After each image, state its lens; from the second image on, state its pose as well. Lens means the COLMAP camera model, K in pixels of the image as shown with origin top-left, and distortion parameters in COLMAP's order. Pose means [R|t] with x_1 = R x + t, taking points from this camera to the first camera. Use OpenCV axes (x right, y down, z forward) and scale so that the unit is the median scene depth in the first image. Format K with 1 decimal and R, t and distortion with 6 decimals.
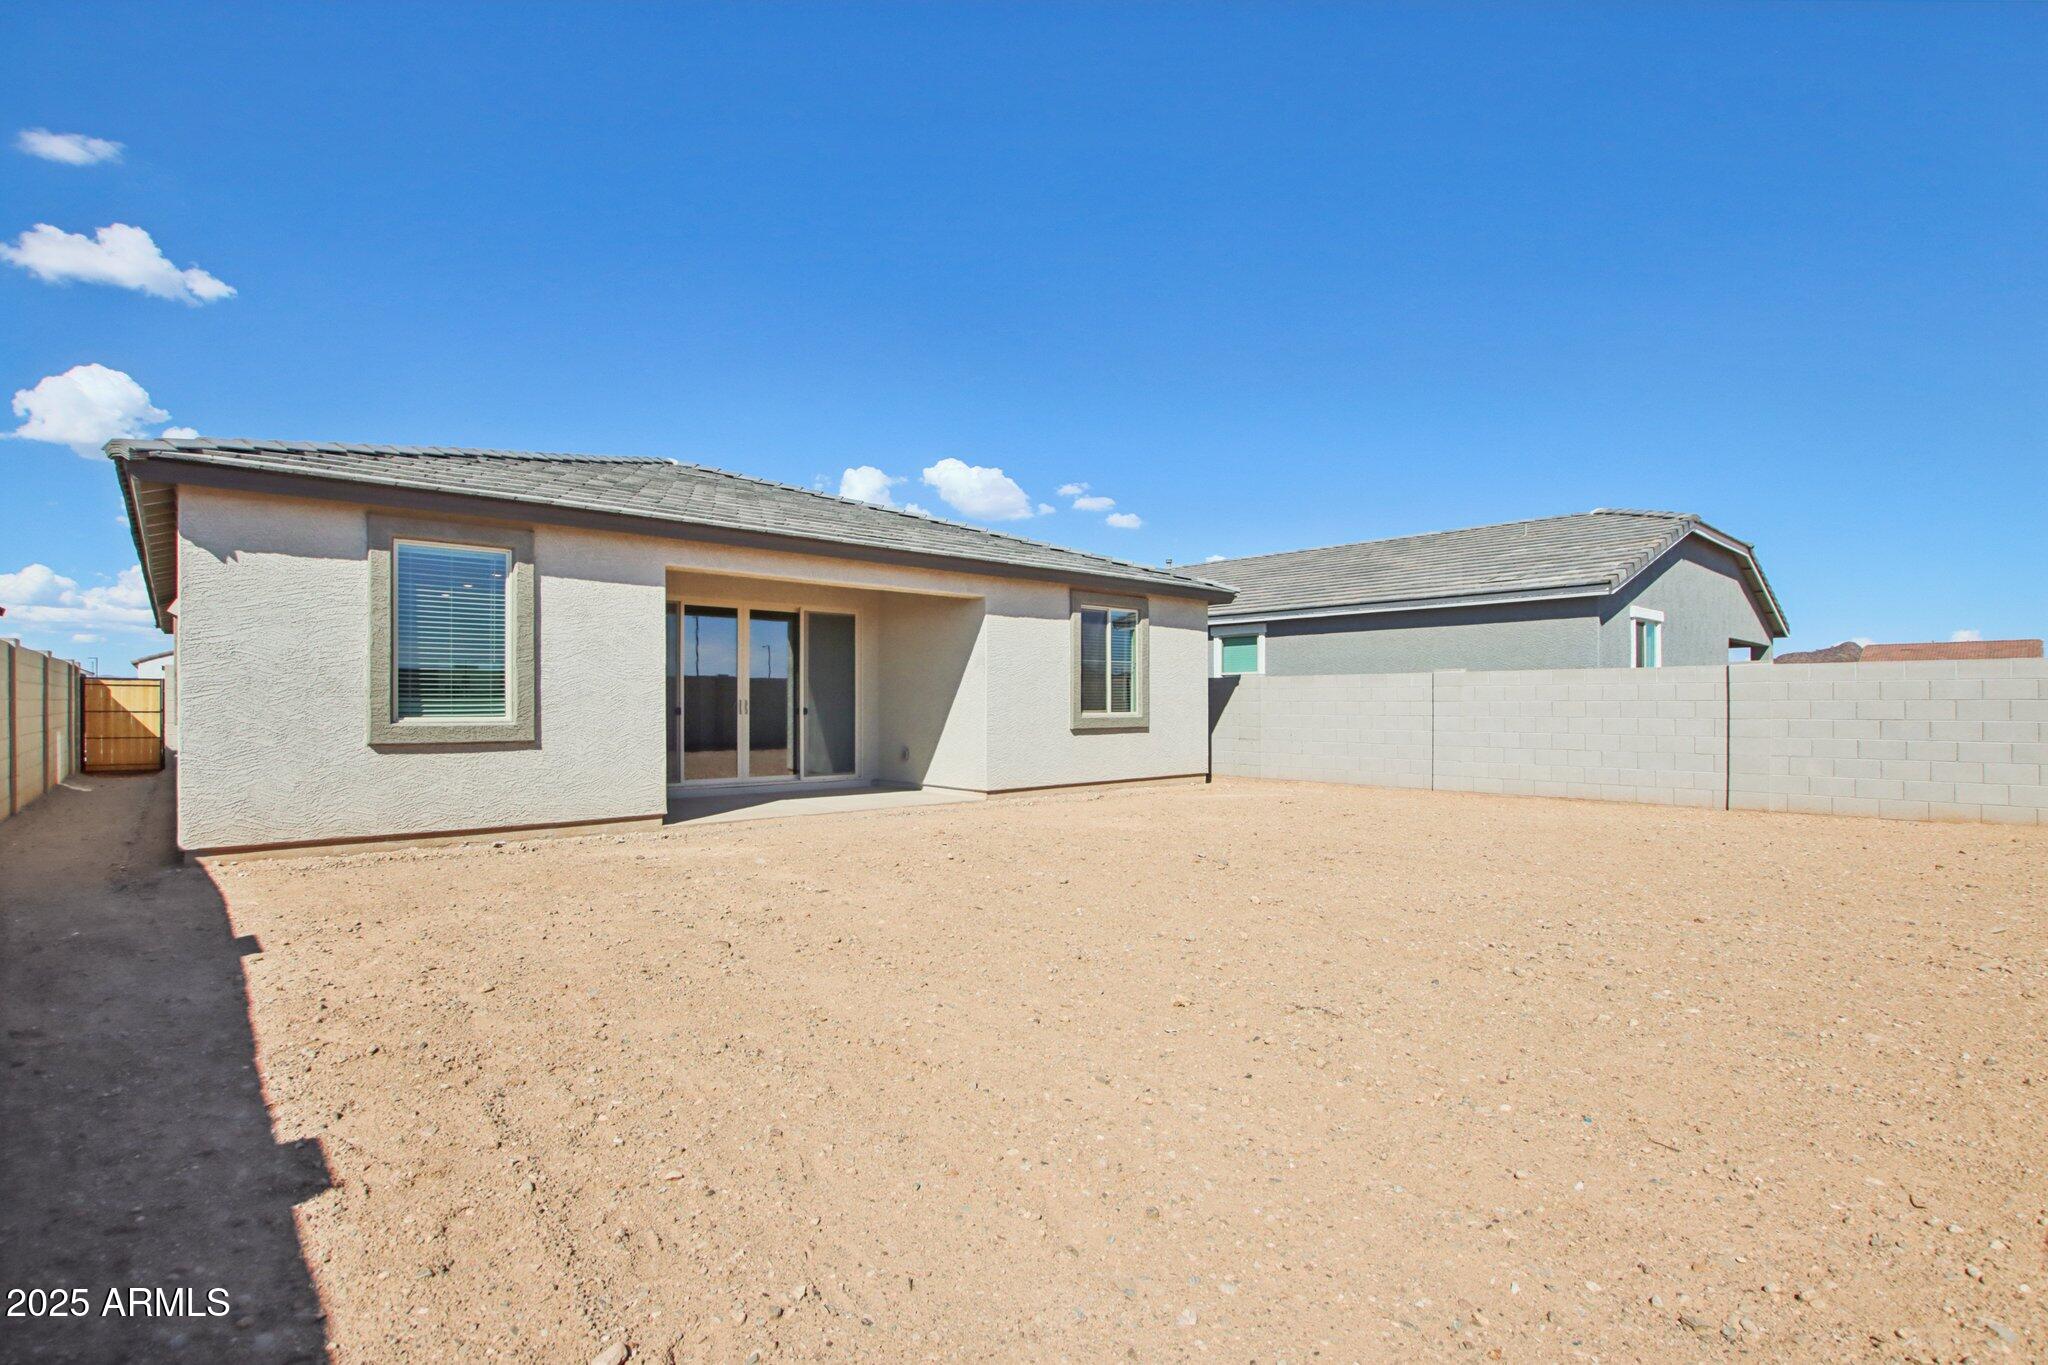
lens RADIAL K [[952.7, 0, 1014.9], [0, 952.7, 686.8], [0, 0, 1]] dist [-0.007766, 0.000767]
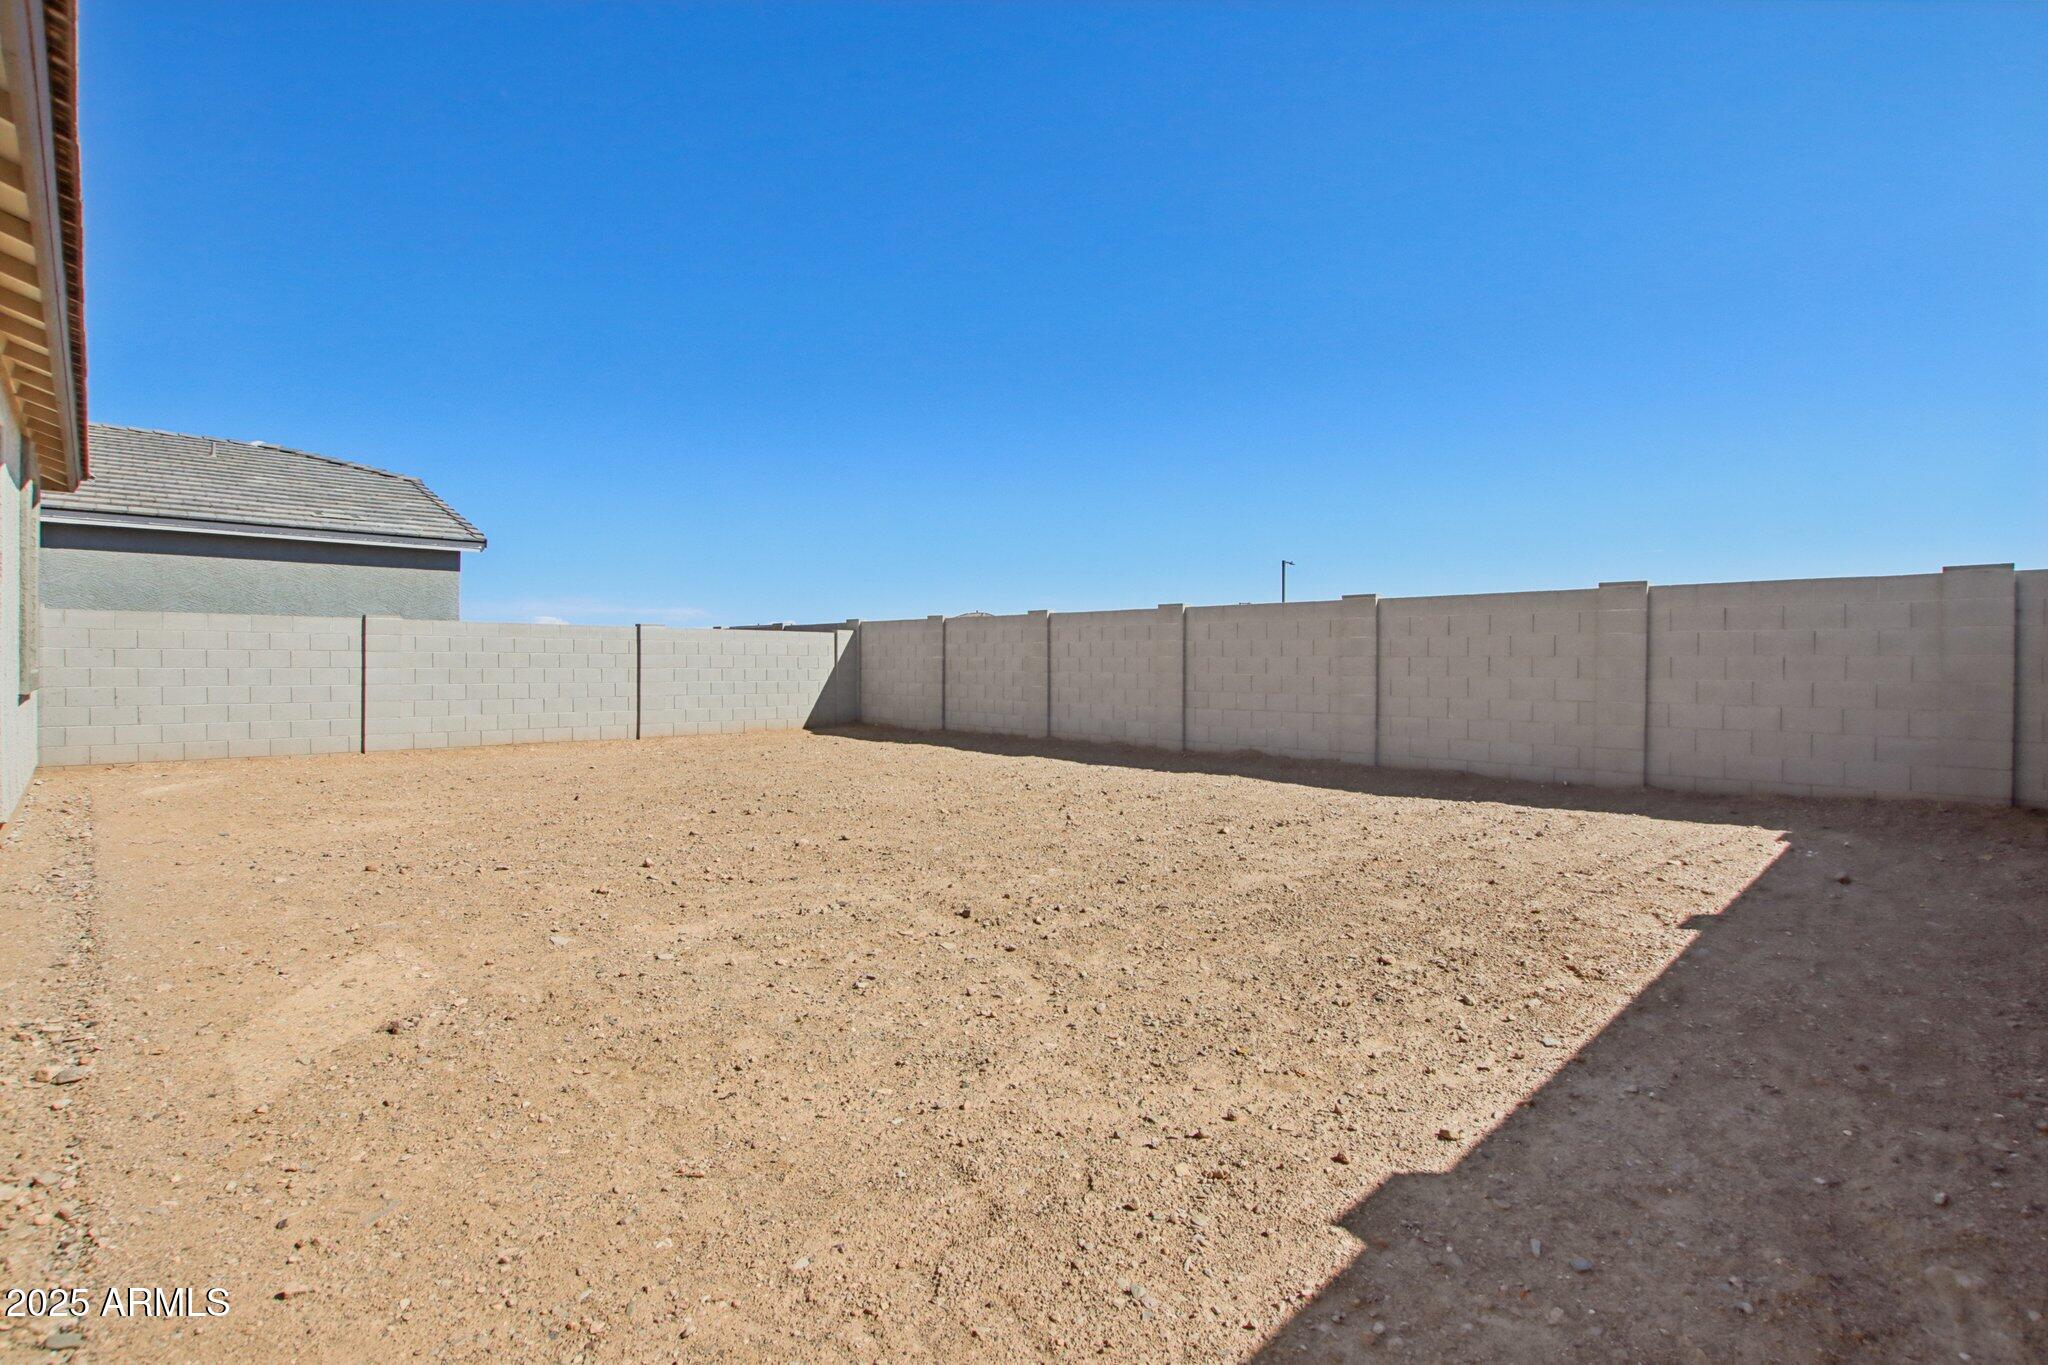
lens RADIAL K [[952.7, 0, 1014.9], [0, 952.7, 686.8], [0, 0, 1]] dist [-0.007766, 0.000767]
pose [[-0.047510, -0.028827, 0.998455, -0.520953], [-0.030789, 0.999151, 0.027382, 0.005452], [-0.998396, -0.029441, -0.048357, 0.494816]]
